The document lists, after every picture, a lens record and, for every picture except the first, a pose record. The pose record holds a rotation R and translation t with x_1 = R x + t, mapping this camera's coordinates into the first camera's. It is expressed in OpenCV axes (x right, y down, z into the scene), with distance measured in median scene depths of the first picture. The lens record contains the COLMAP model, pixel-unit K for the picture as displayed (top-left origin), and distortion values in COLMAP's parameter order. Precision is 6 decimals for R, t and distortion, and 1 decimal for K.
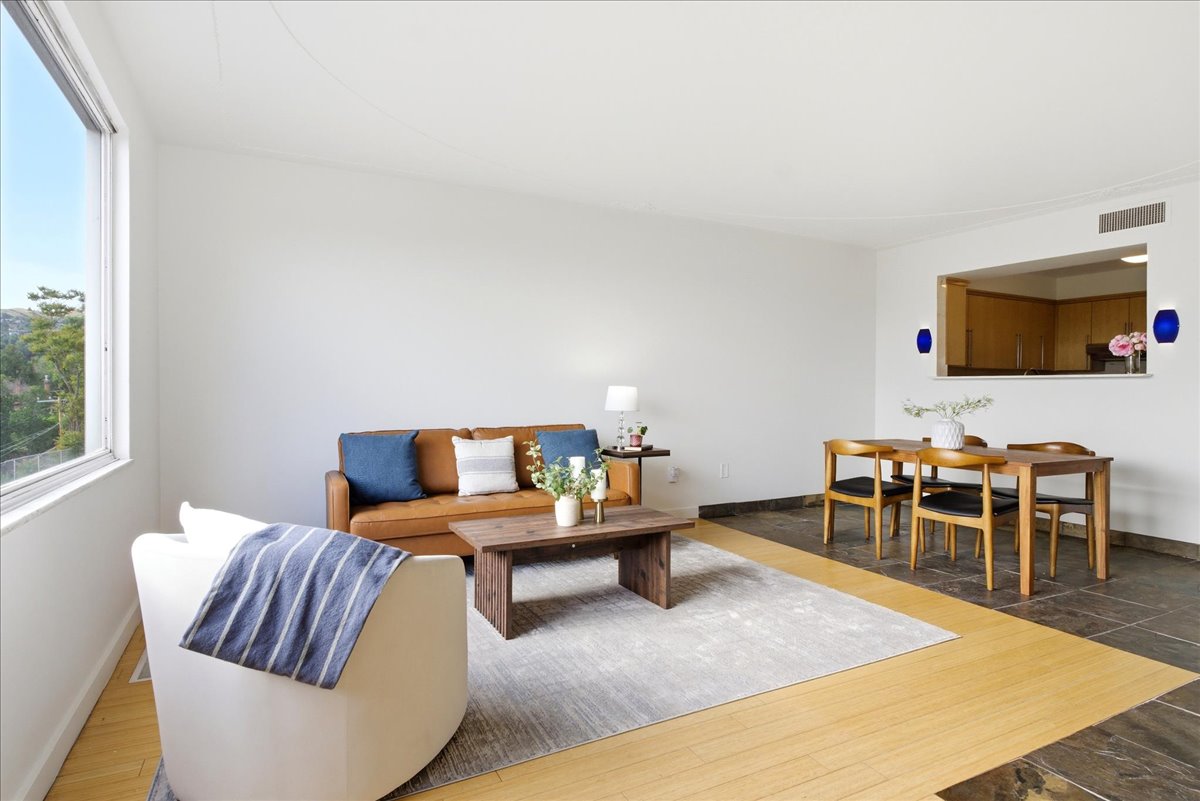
lens RADIAL K [[641.6, 0, 598.2], [0, 641.6, 393.2], [0, 0, 1]] dist [0.001235, -0.000816]
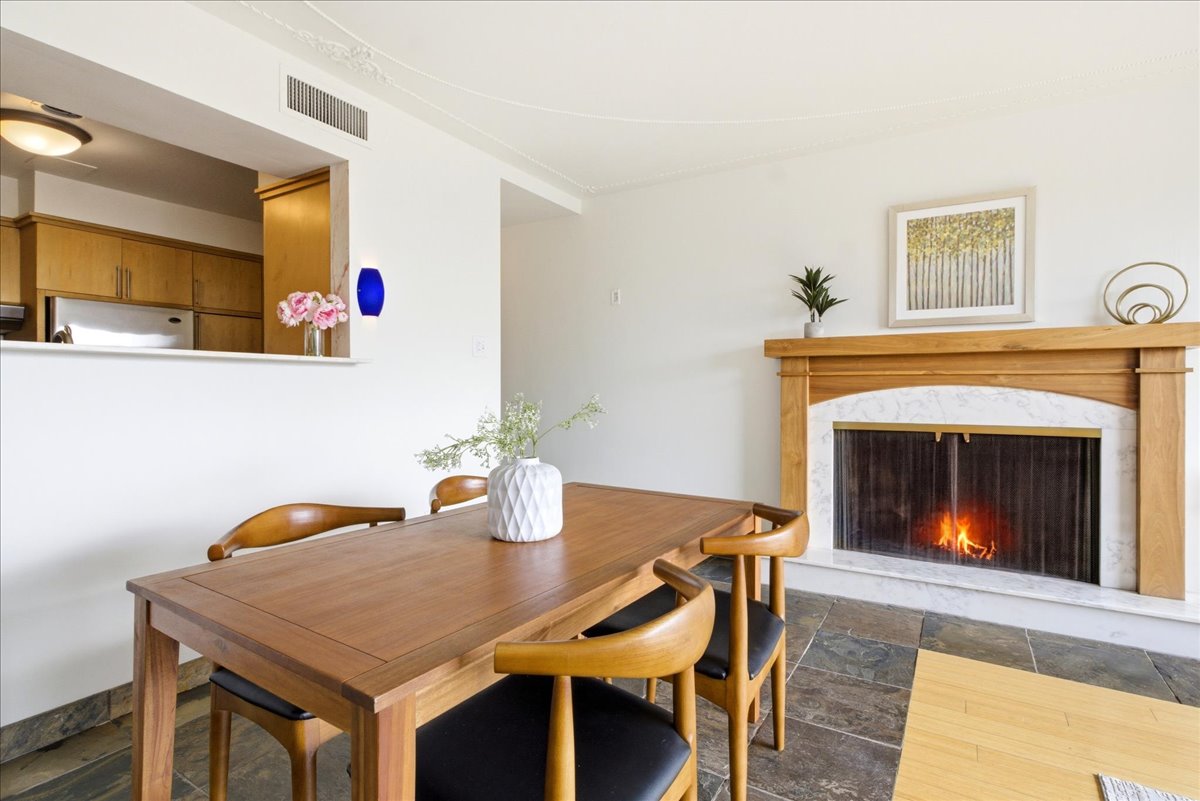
lens RADIAL K [[578.5, 0, 599.4], [0, 578.5, 388.8], [0, 0, 1]] dist [-0.002712, -0.000401]
pose [[-0.505862, -0.023168, 0.862303, 0.203866], [-0.004619, 0.999698, 0.024150, -0.014998], [-0.862602, 0.008234, -0.505816, 1.076536]]
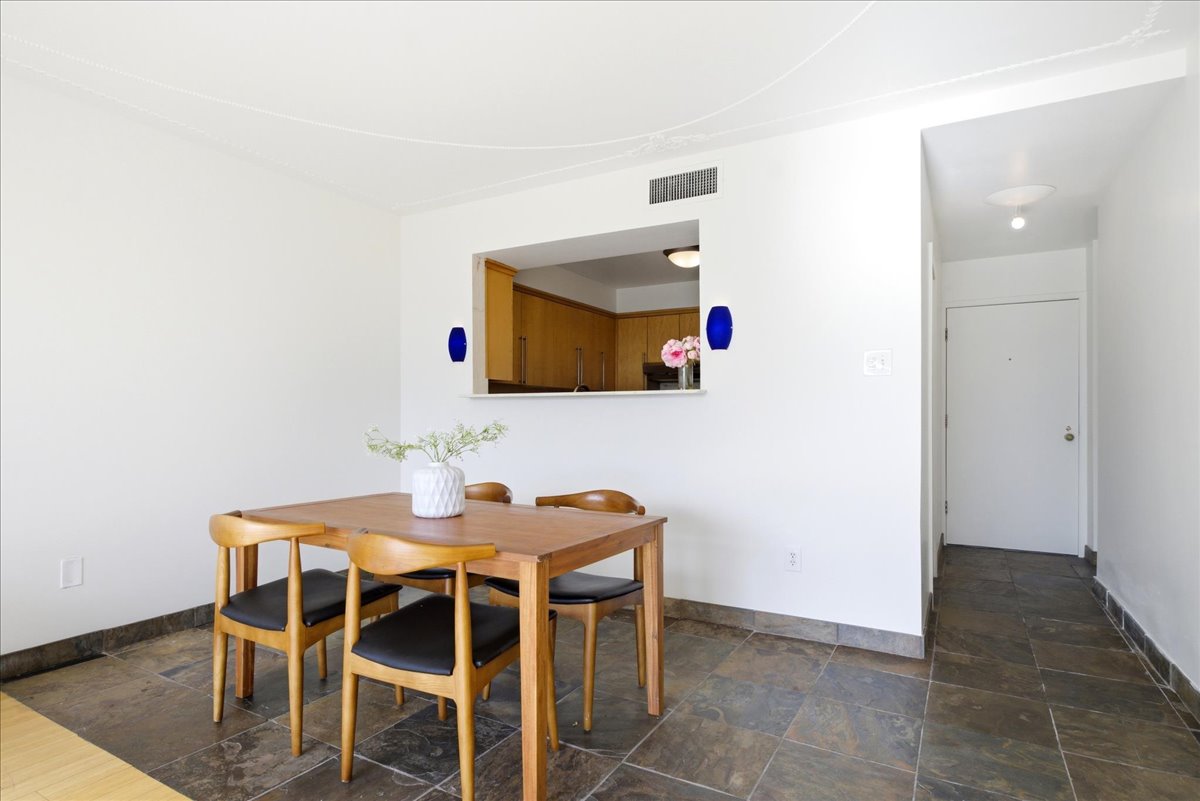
lens RADIAL K [[641.6, 0, 602.3], [0, 641.6, 420.4], [0, 0, 1]] dist [0.001235, -0.000816]
pose [[0.839449, -0.010666, 0.543334, 0.336185], [0.010243, 0.999940, 0.003805, 0.002042], [-0.543342, 0.002372, 0.839508, 0.416494]]
